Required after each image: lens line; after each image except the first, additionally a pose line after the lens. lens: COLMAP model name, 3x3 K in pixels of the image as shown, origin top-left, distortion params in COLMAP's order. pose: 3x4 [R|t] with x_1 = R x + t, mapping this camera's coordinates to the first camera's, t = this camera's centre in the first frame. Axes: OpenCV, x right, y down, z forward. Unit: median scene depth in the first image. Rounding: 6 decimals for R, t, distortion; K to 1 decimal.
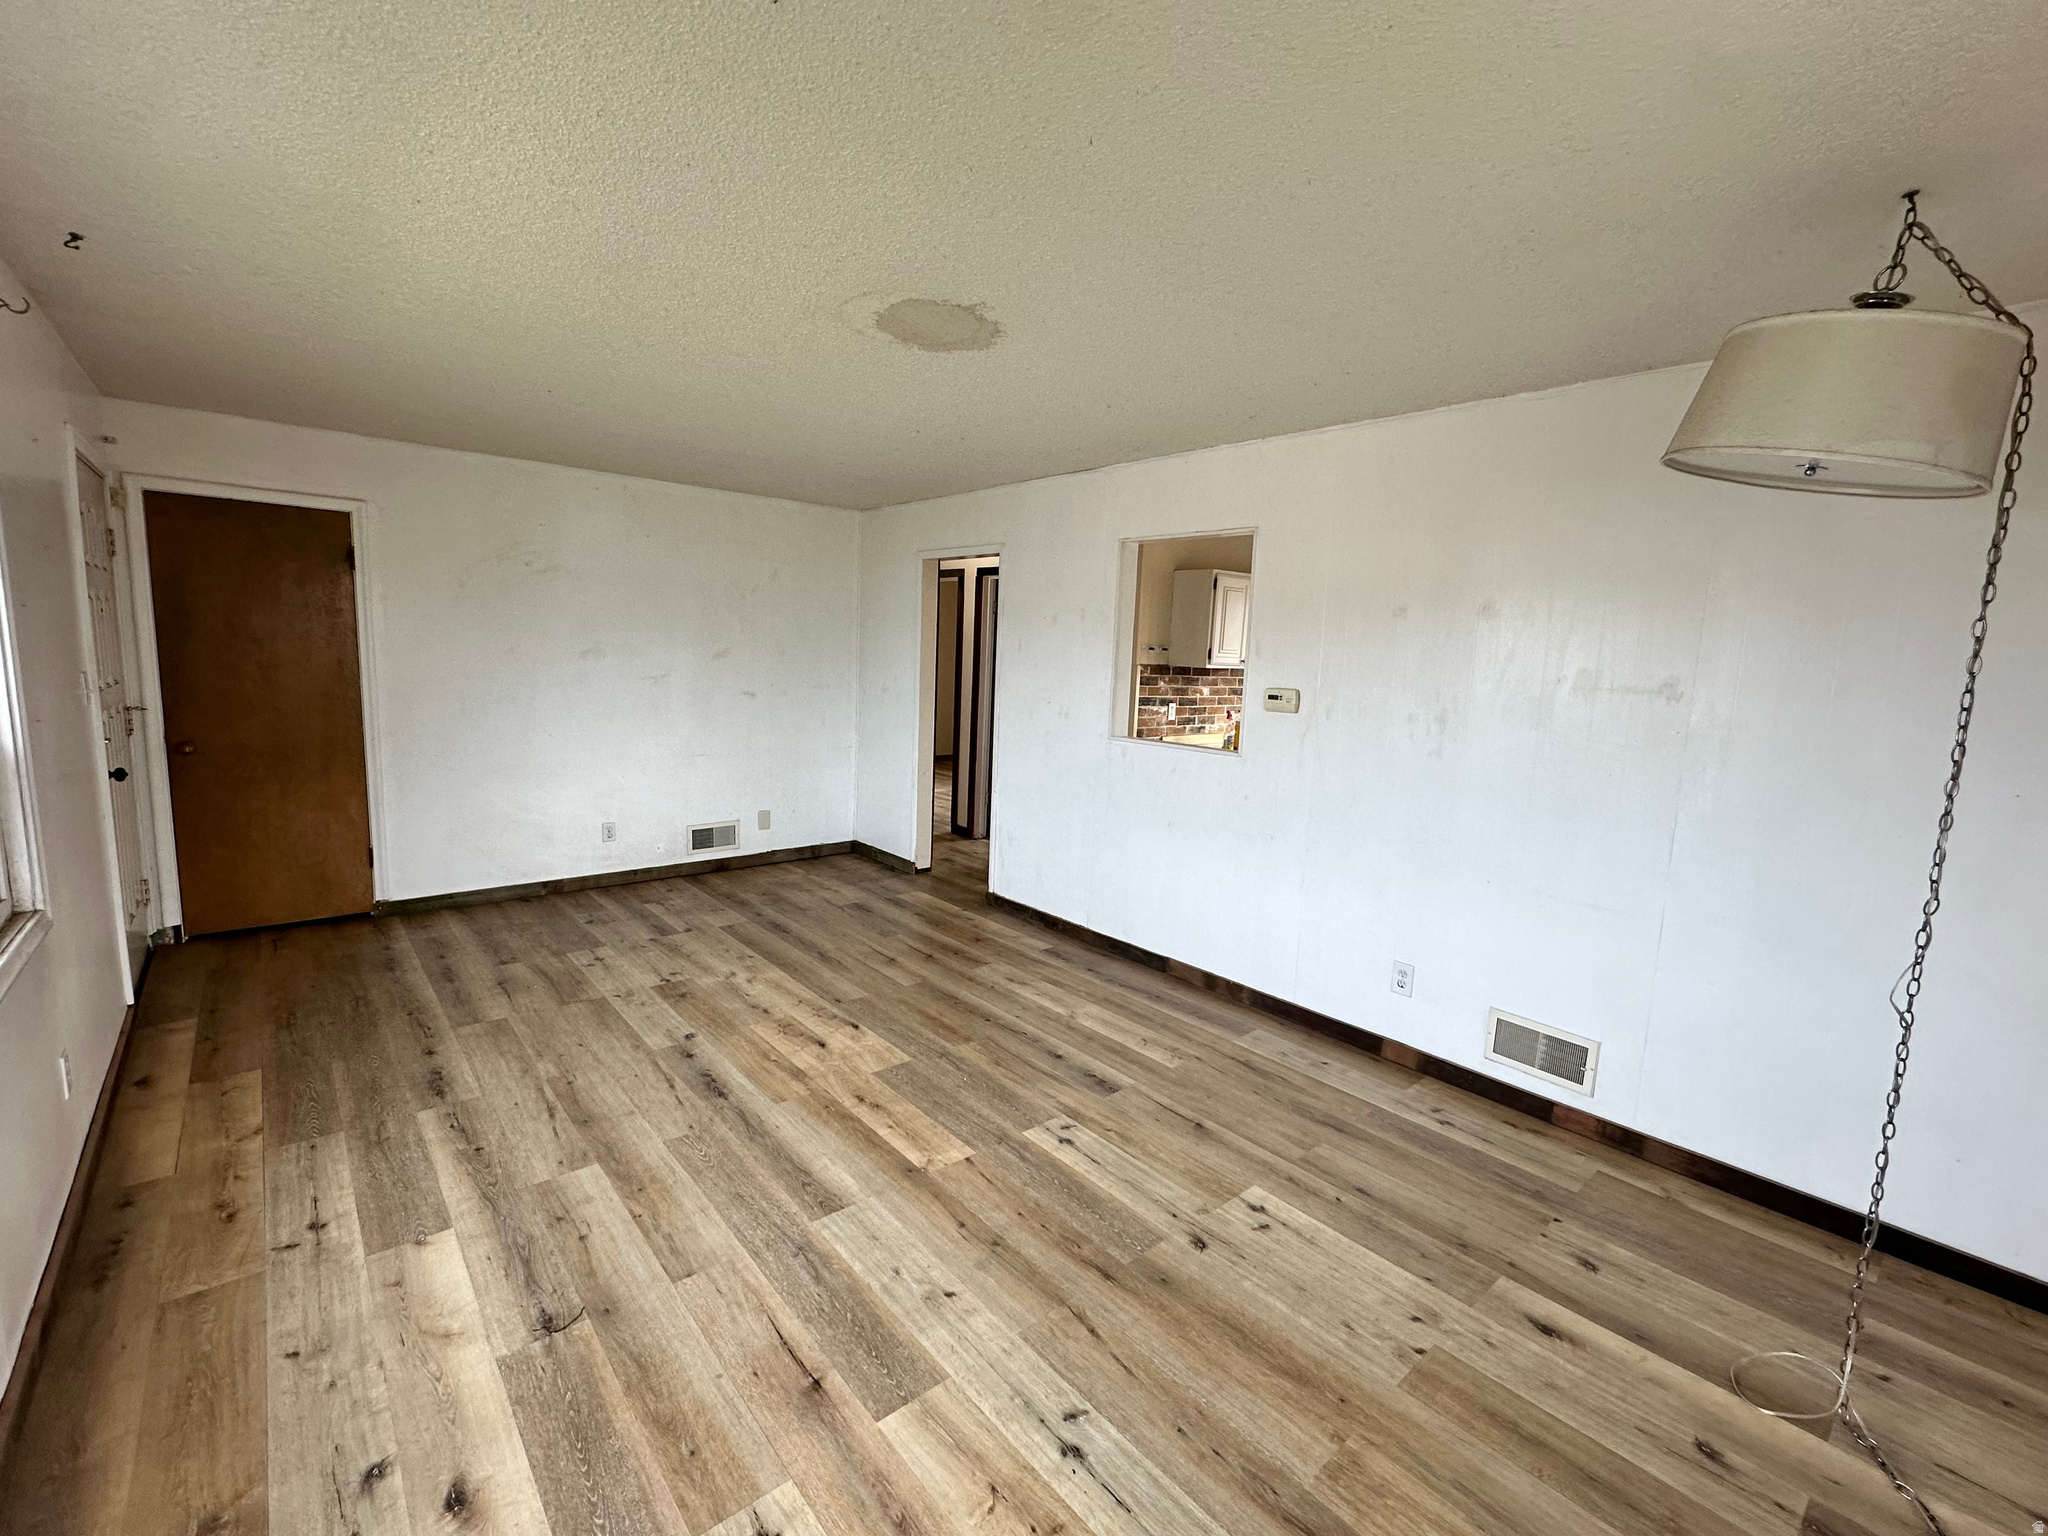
lens RADIAL K [[885.1, 0, 1026.8], [0, 885.1, 785.6], [0, 0, 1]] dist [-0.000749, 0.000224]
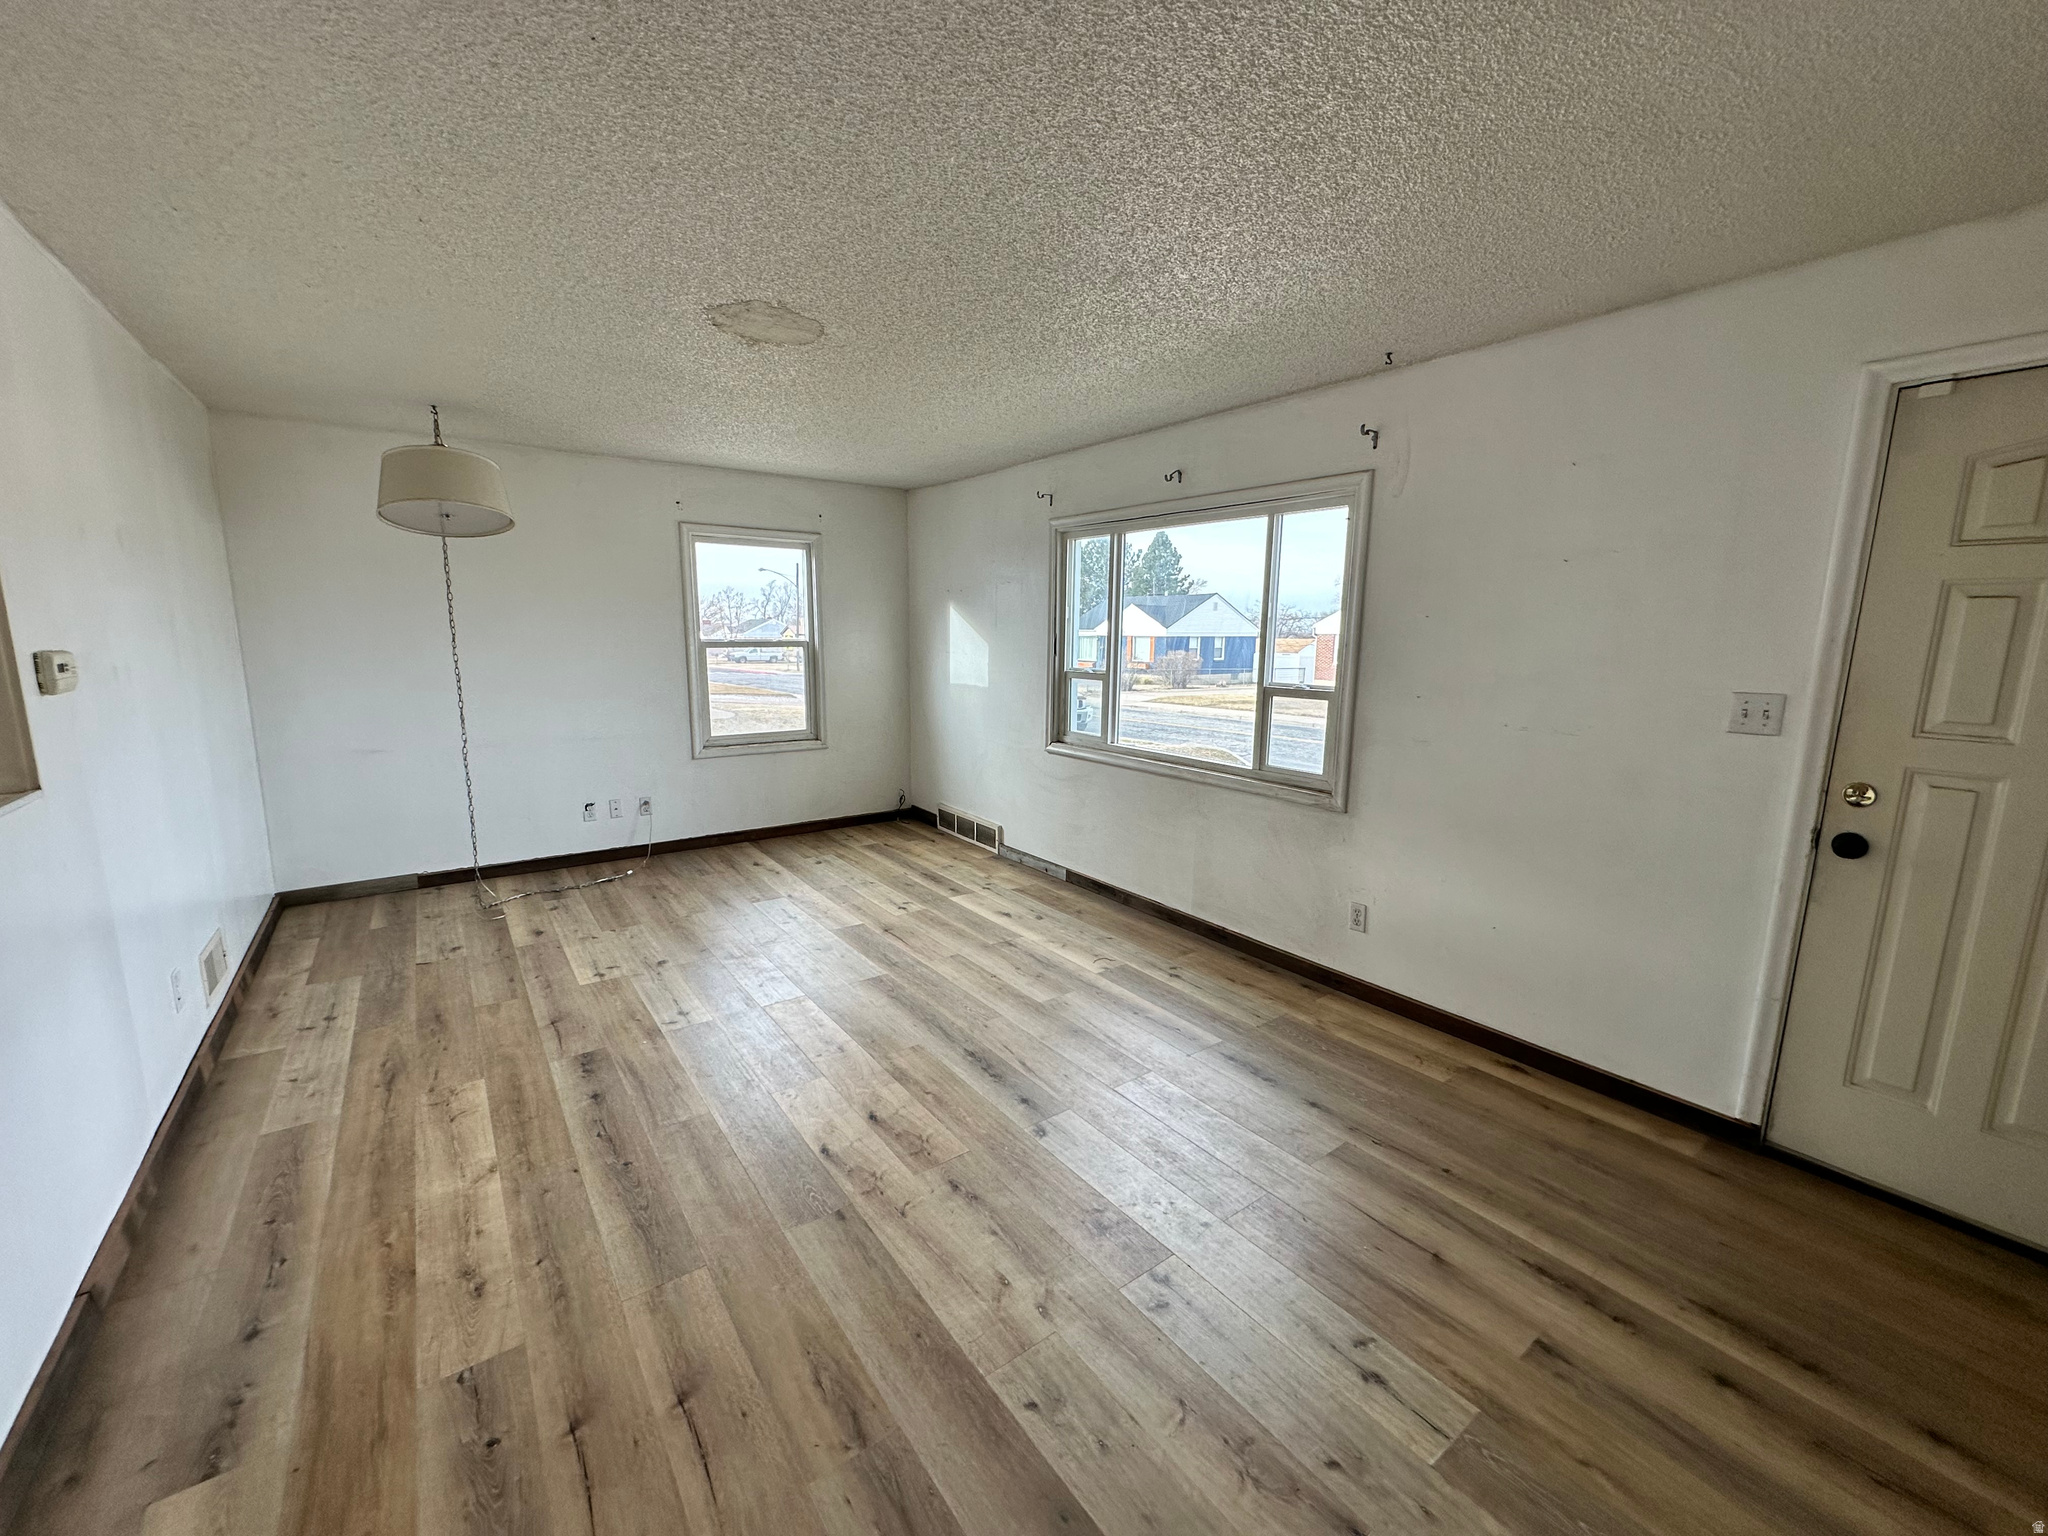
lens RADIAL K [[813.6, 0, 1026.2], [0, 813.6, 765.8], [0, 0, 1]] dist [-0.006094, 0.000793]
pose [[-0.996002, -0.060725, 0.065513, -0.439050], [-0.036563, 0.946289, 0.321249, -0.275182], [-0.081502, 0.317569, -0.944726, 1.743903]]
